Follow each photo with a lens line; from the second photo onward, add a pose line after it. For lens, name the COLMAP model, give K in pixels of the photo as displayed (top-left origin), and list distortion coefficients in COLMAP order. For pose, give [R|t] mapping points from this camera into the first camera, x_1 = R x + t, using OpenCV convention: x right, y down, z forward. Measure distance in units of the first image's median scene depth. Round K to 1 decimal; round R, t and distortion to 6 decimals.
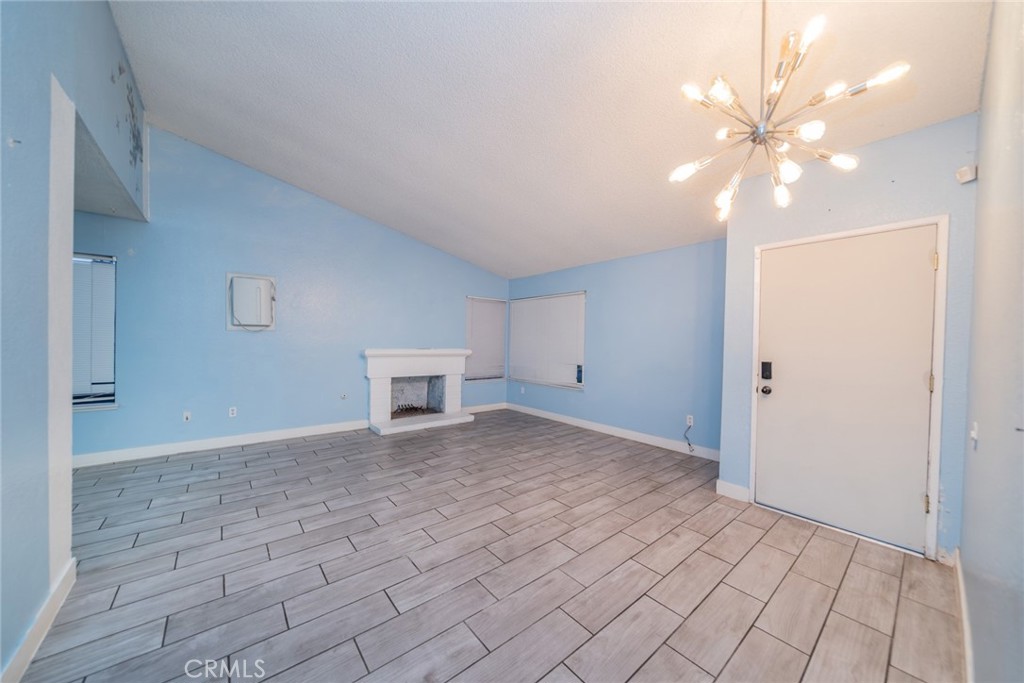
lens RADIAL K [[350.0, 0, 506.0], [0, 350.0, 343.7], [0, 0, 1]] dist [-0.003138, -0.000432]
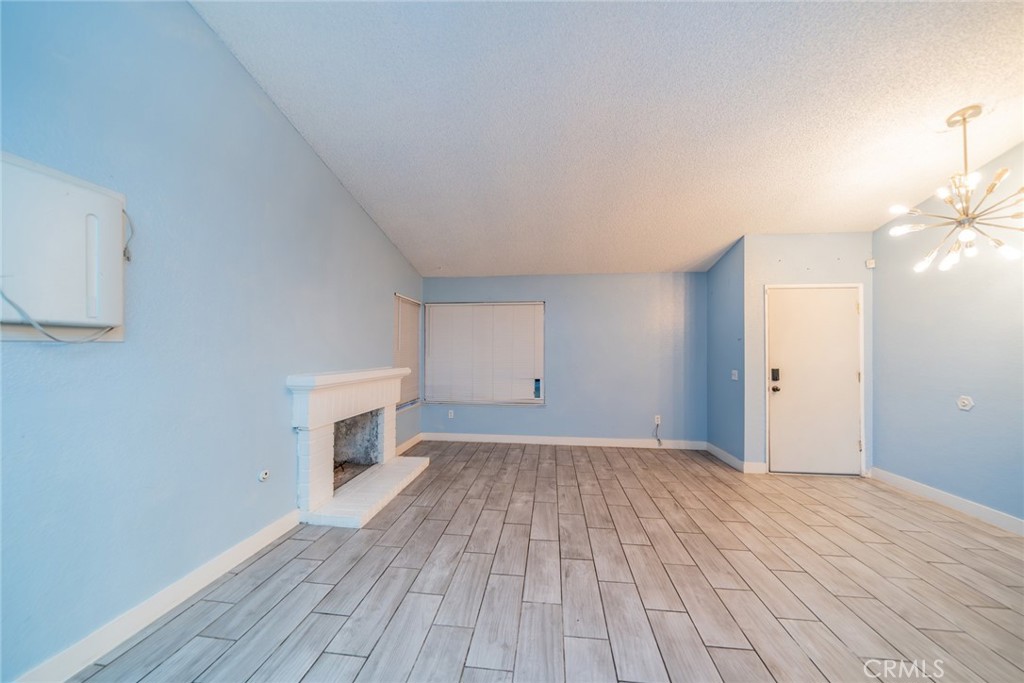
lens RADIAL K [[350.0, 0, 509.1], [0, 350.0, 345.5], [0, 0, 1]] dist [-0.003138, -0.000432]
pose [[0.721025, -0.001525, 0.692907, -0.703384], [0.013827, 0.999830, -0.012187, -0.026729], [-0.692771, 0.018368, 0.720924, 0.518281]]
